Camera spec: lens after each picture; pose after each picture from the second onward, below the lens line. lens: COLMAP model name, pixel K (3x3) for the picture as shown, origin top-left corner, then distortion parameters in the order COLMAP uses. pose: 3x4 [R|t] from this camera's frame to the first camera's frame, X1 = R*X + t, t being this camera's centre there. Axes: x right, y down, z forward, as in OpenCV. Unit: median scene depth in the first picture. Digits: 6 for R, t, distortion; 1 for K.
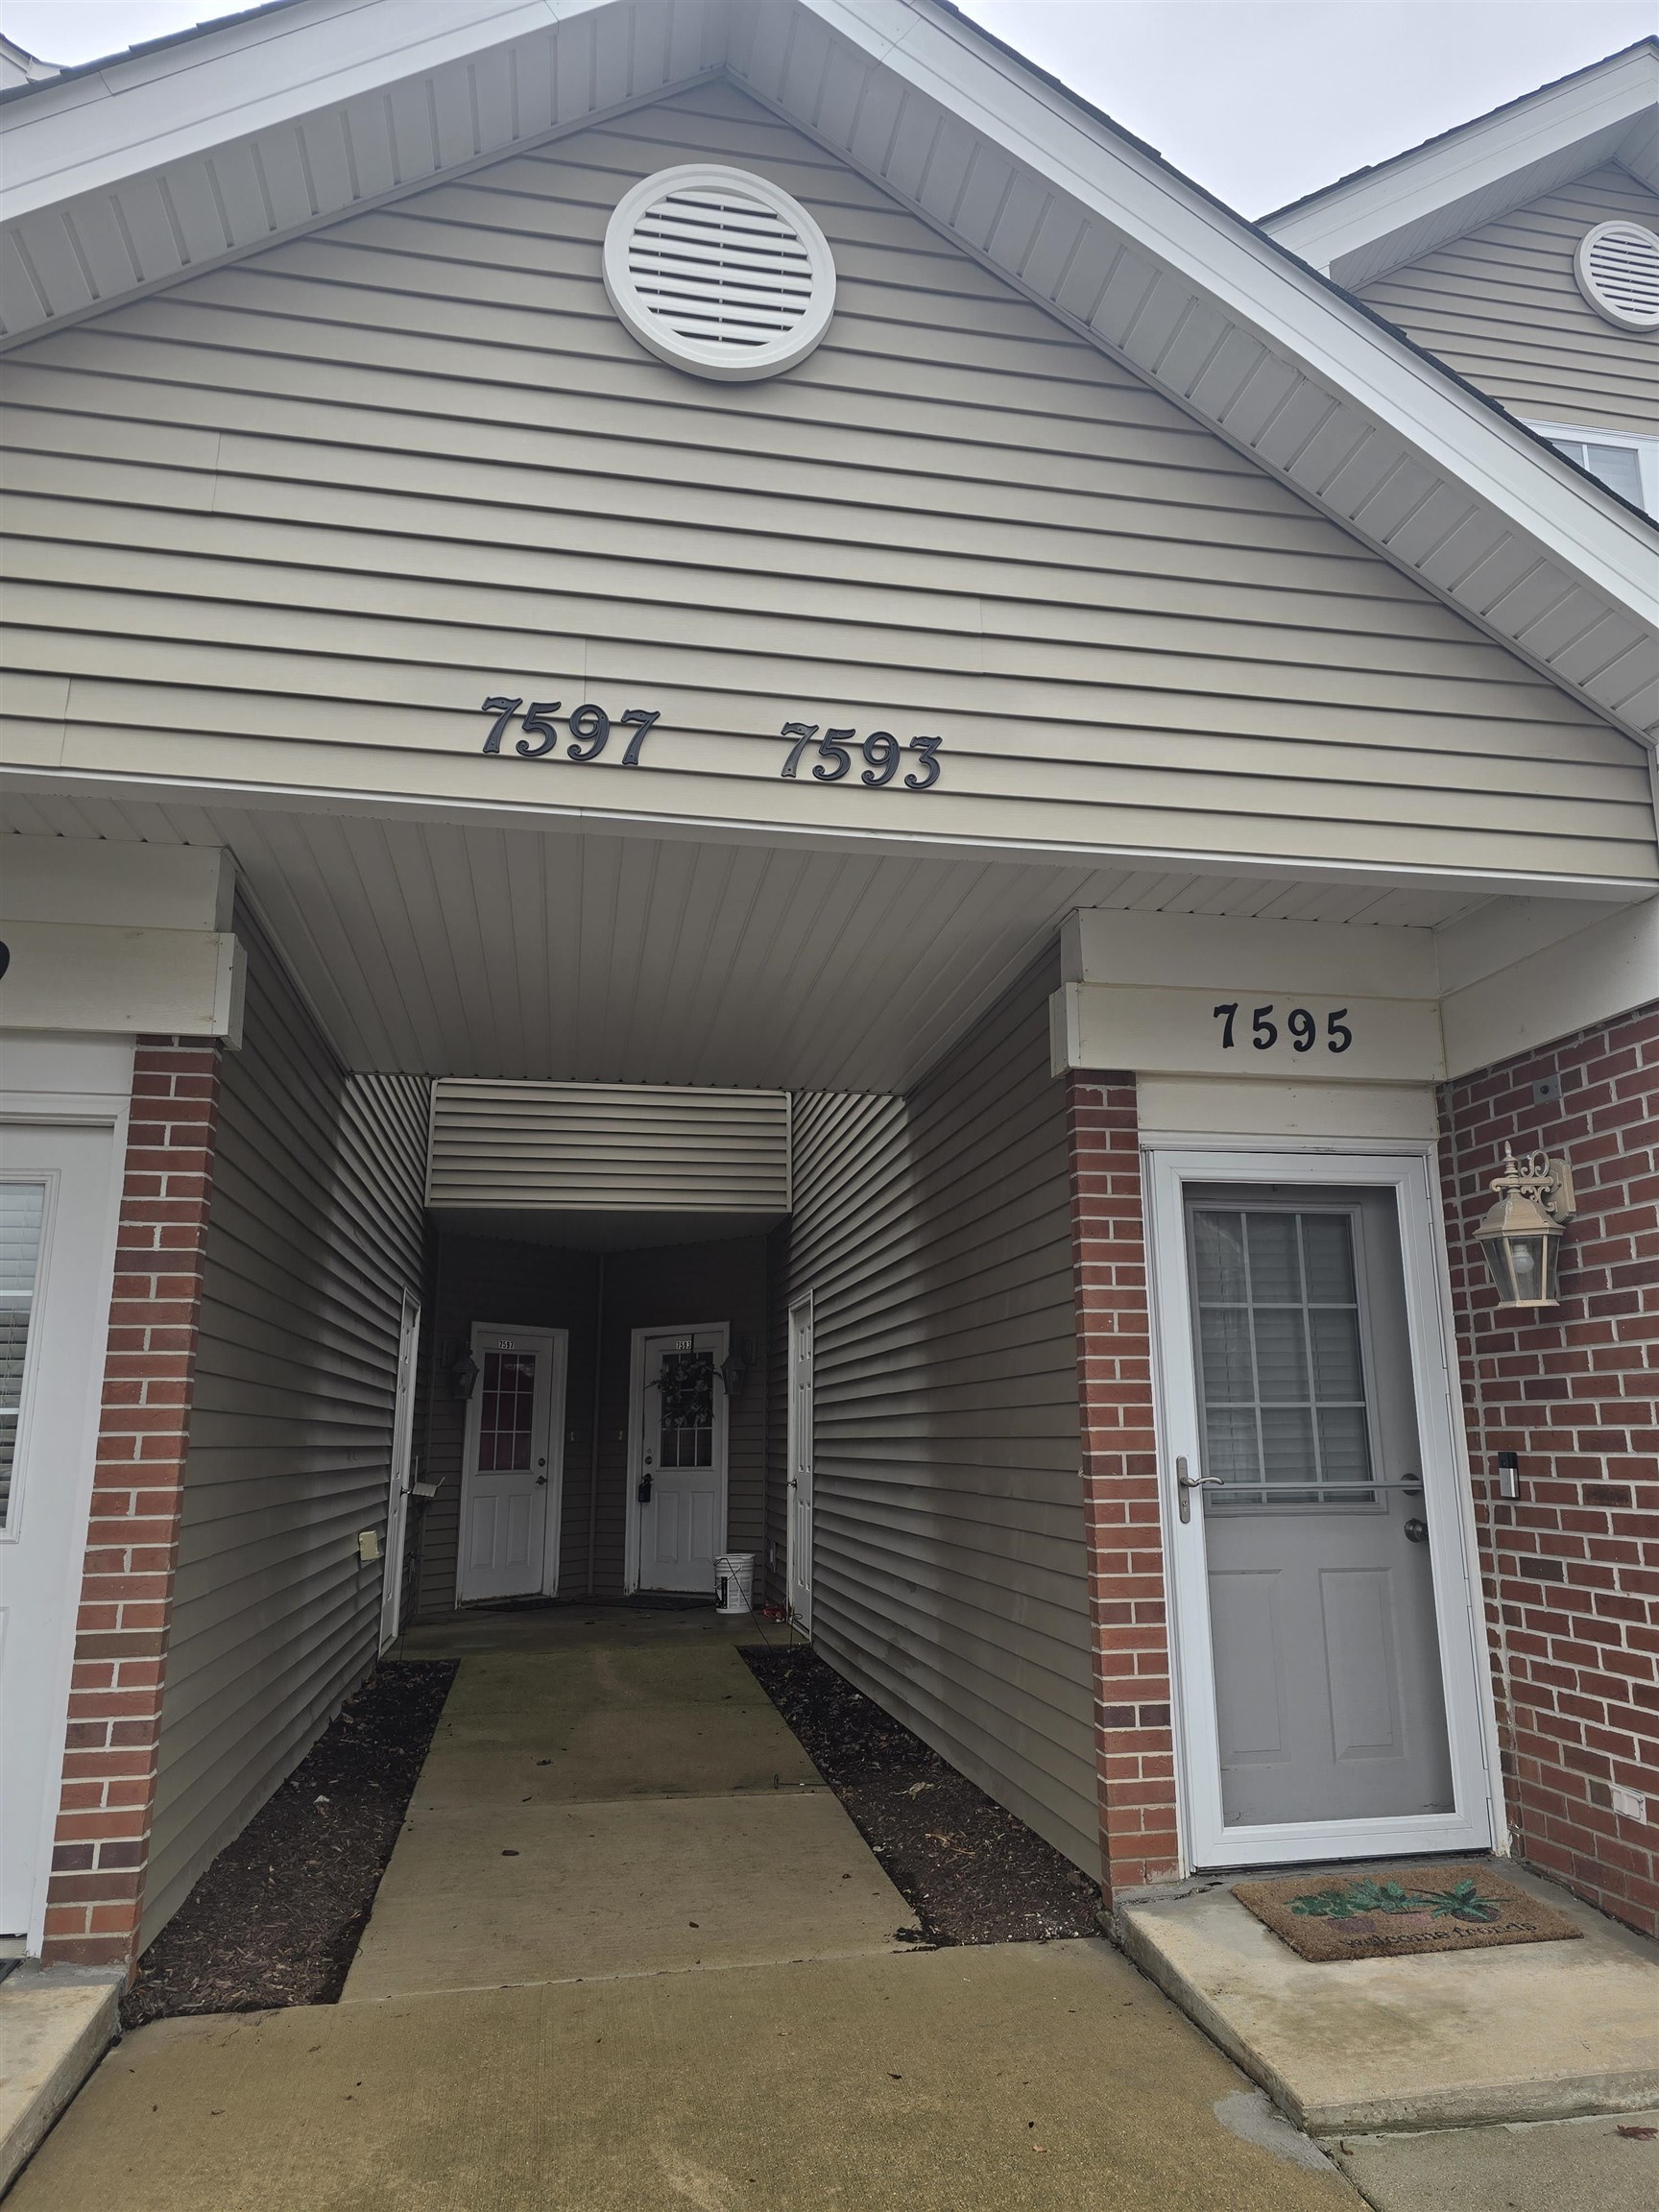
lens RADIAL K [[1475.7, 0, 828.1], [0, 1475.7, 1108.1], [0, 0, 1]] dist [0.060534, -0.054414]
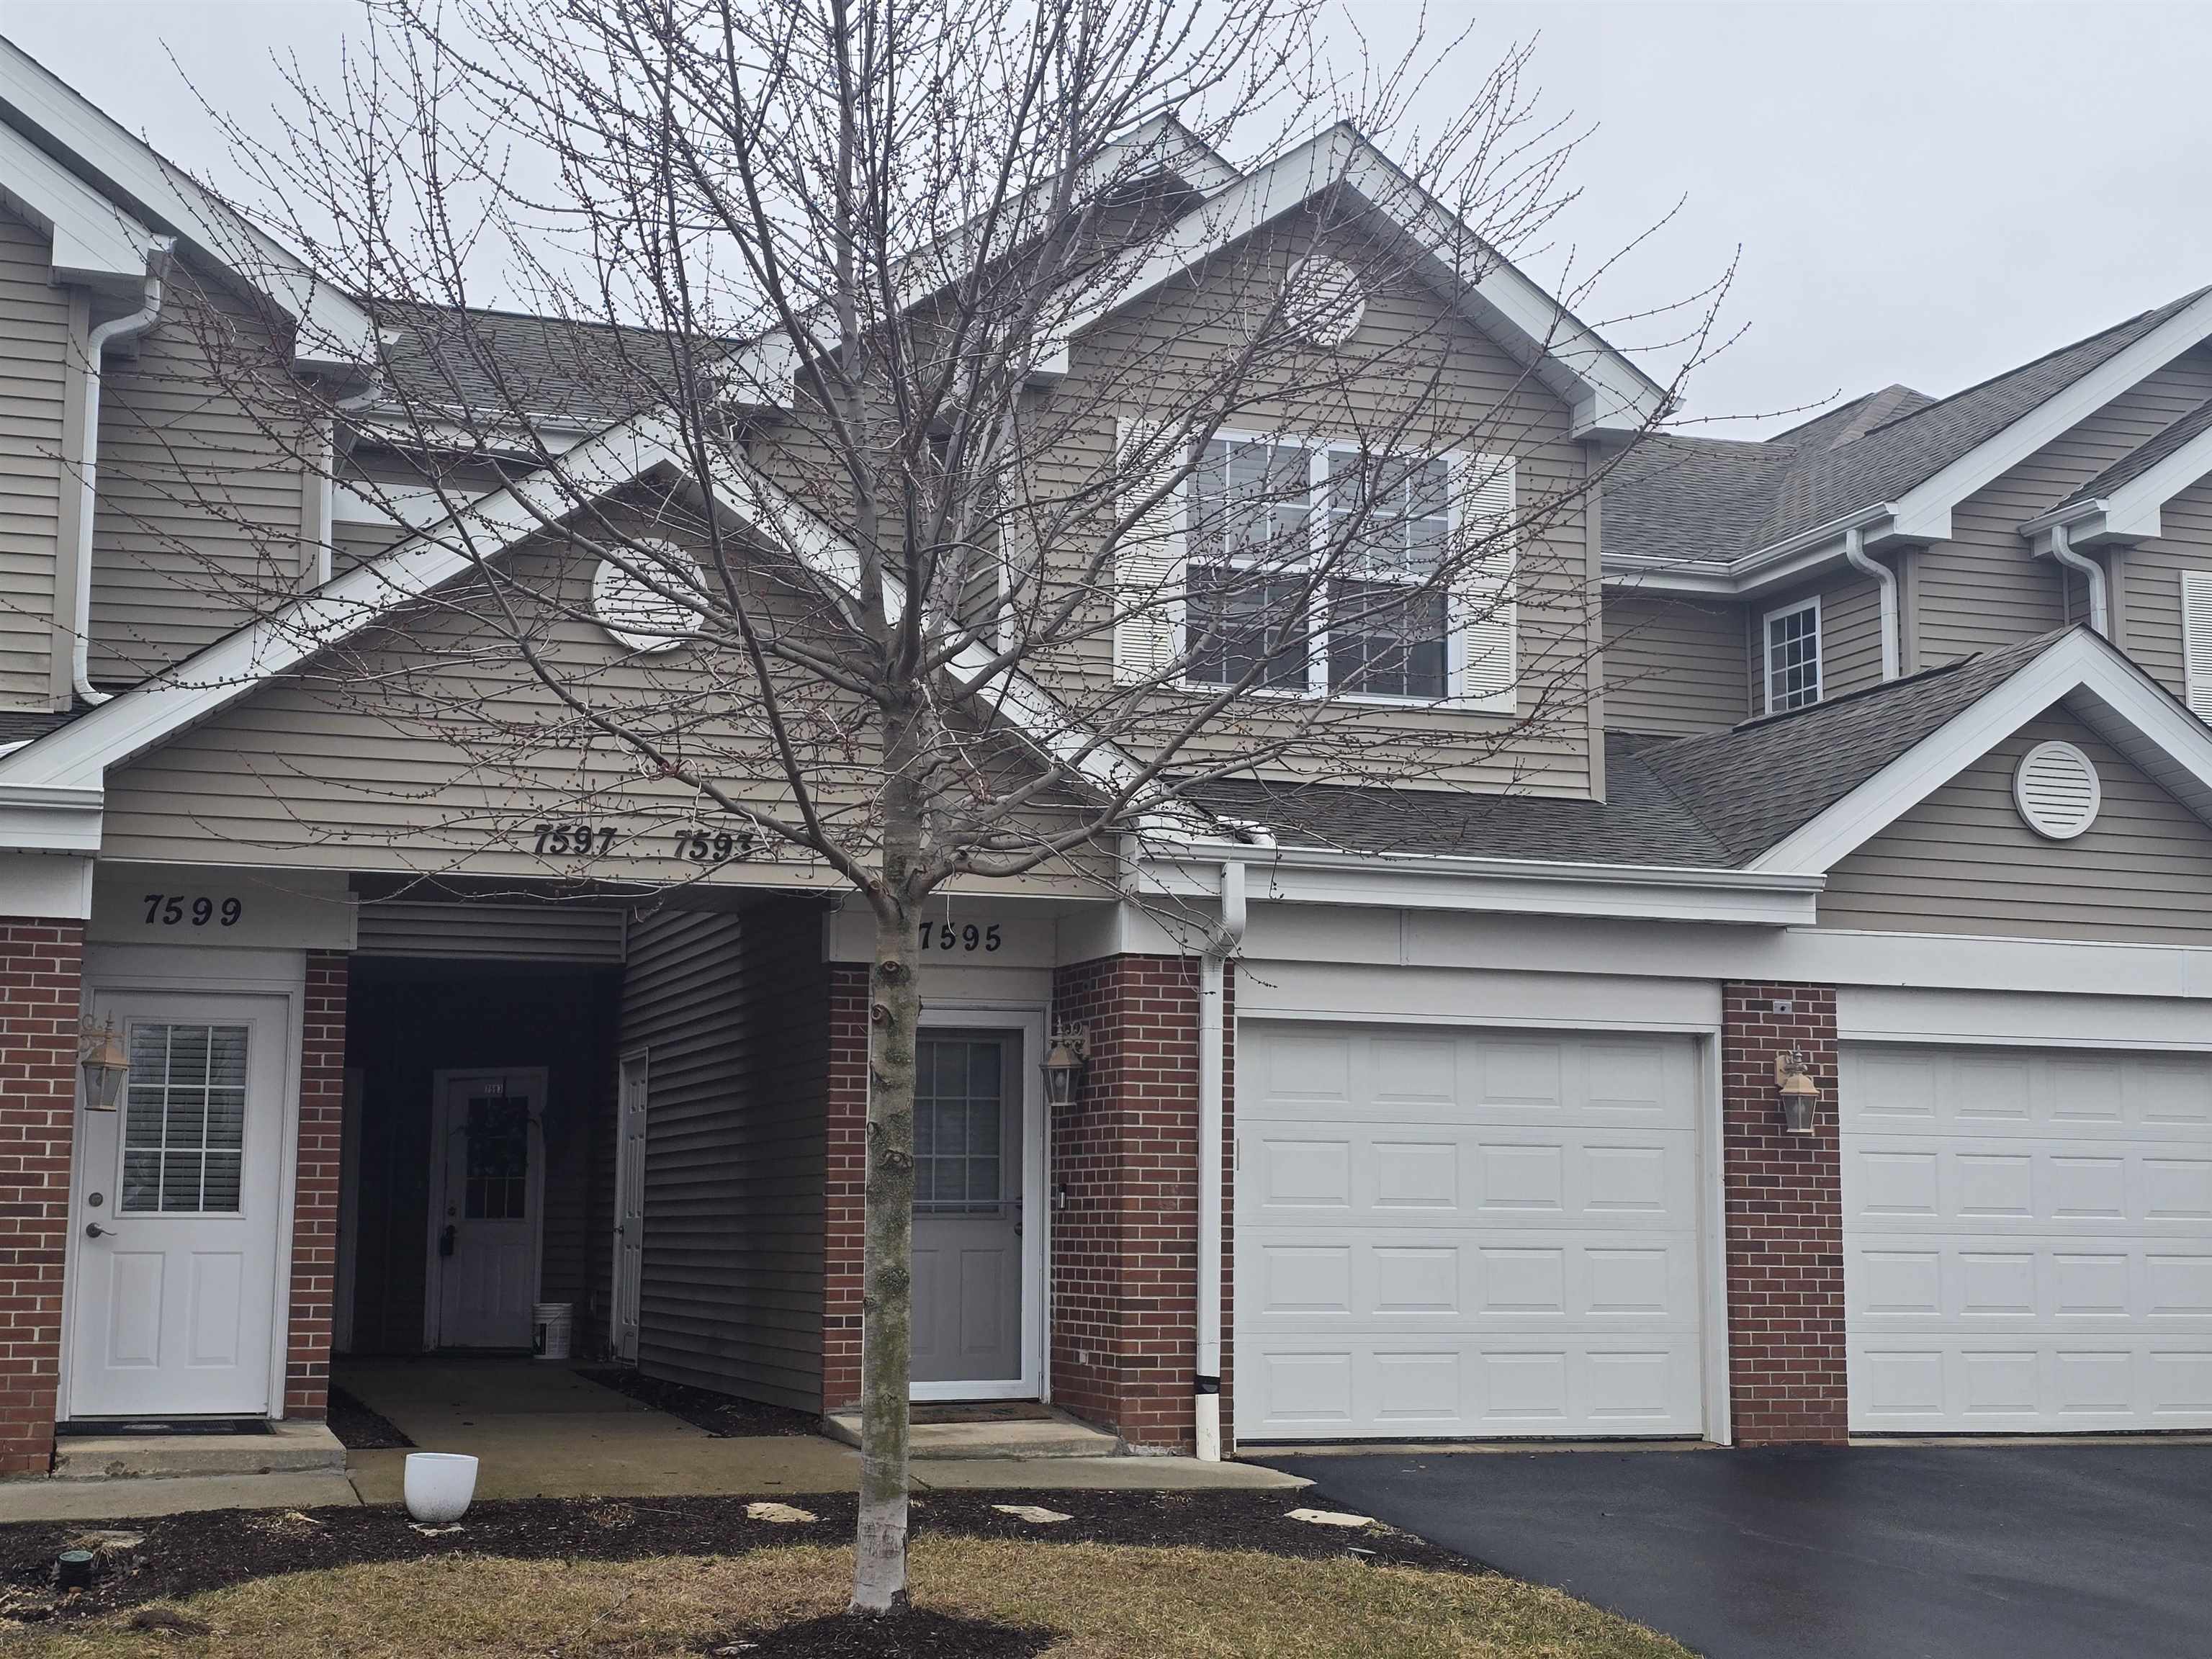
lens RADIAL K [[3102.6, 0, 1101.9], [0, 3102.6, 825.7], [0, 0, 1]] dist [0.114806, 0.000000]
pose [[0.986955, 0.031955, 0.157791, -0.102655], [-0.046153, 0.995126, 0.087148, -0.537507], [-0.154237, -0.093294, 0.983619, -2.701571]]
